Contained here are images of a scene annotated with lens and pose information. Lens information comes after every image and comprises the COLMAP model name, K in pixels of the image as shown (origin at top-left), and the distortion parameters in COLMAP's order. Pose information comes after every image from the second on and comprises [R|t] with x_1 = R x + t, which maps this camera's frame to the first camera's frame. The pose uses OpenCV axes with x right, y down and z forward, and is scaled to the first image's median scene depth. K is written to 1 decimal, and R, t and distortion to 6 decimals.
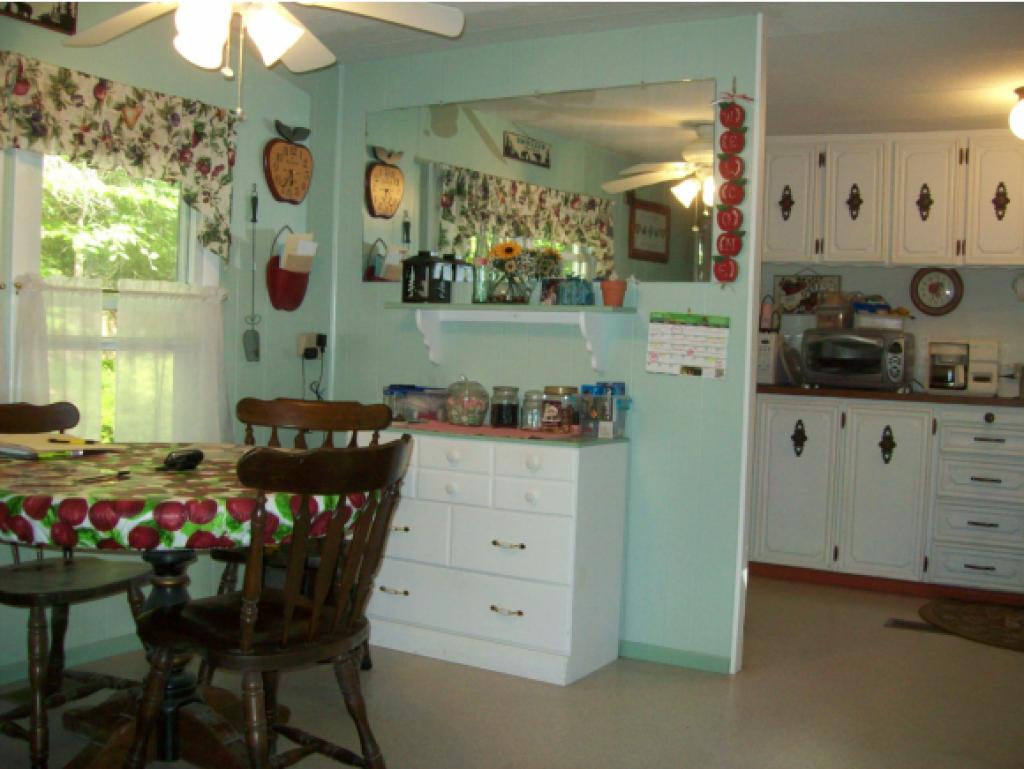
lens RADIAL K [[1087.6, 0, 512.0], [0, 1087.6, 384.5], [0, 0, 1]] dist [-0.192290, 0.163602]
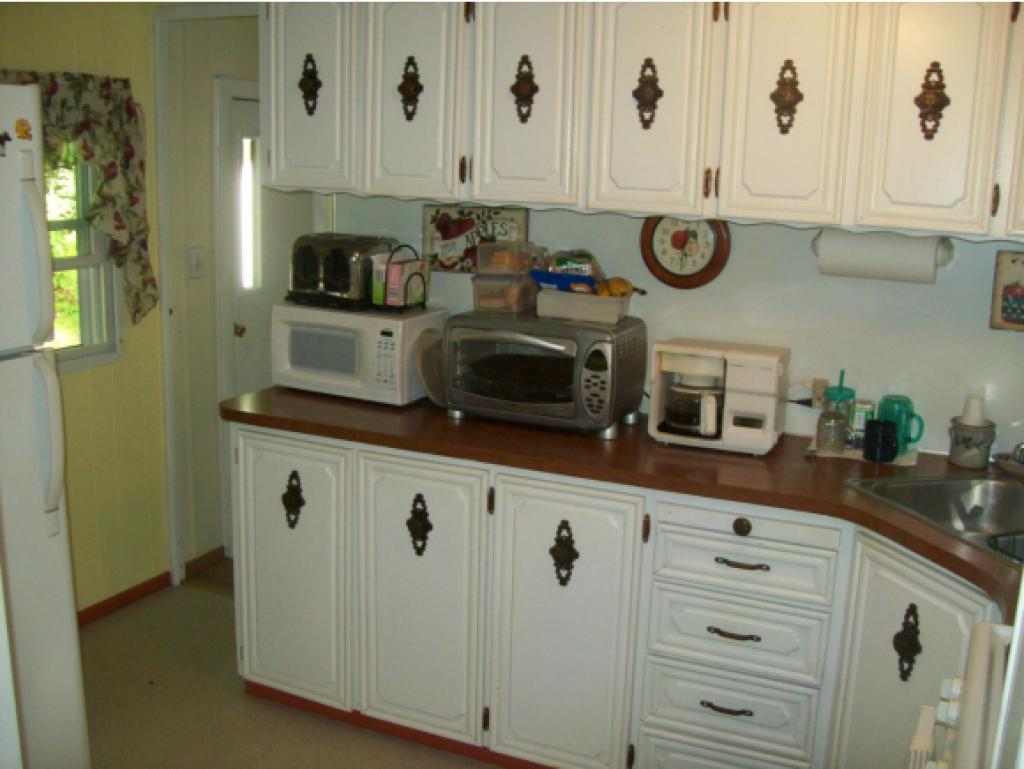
lens RADIAL K [[1087.6, 0, 512.0], [0, 1087.6, 384.5], [0, 0, 1]] dist [-0.192290, 0.163602]
pose [[0.995147, -0.026170, 0.094857, 0.317466], [0.009400, 0.984860, 0.173097, -0.144779], [-0.097951, -0.171365, 0.980326, 0.542968]]
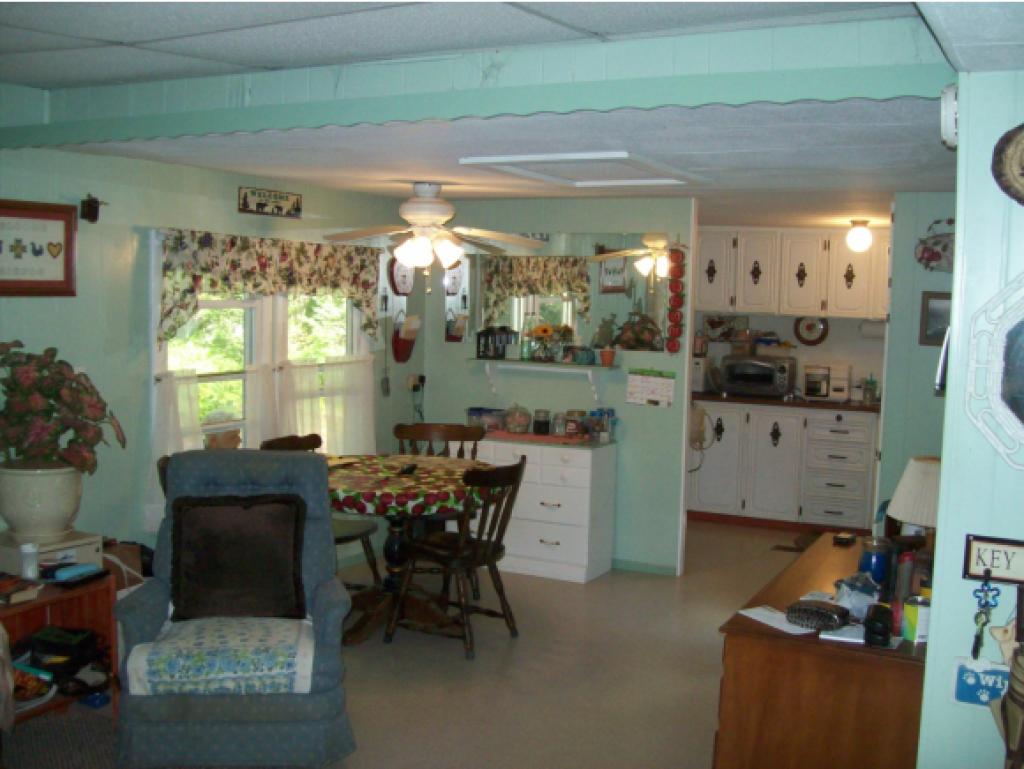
lens RADIAL K [[1087.6, 0, 512.0], [0, 1087.6, 384.5], [0, 0, 1]] dist [-0.192290, 0.163602]
pose [[0.998311, -0.014381, 0.056282, -0.135356], [0.011721, 0.998811, 0.047315, -0.108749], [-0.056895, -0.046575, 0.997293, -0.617946]]
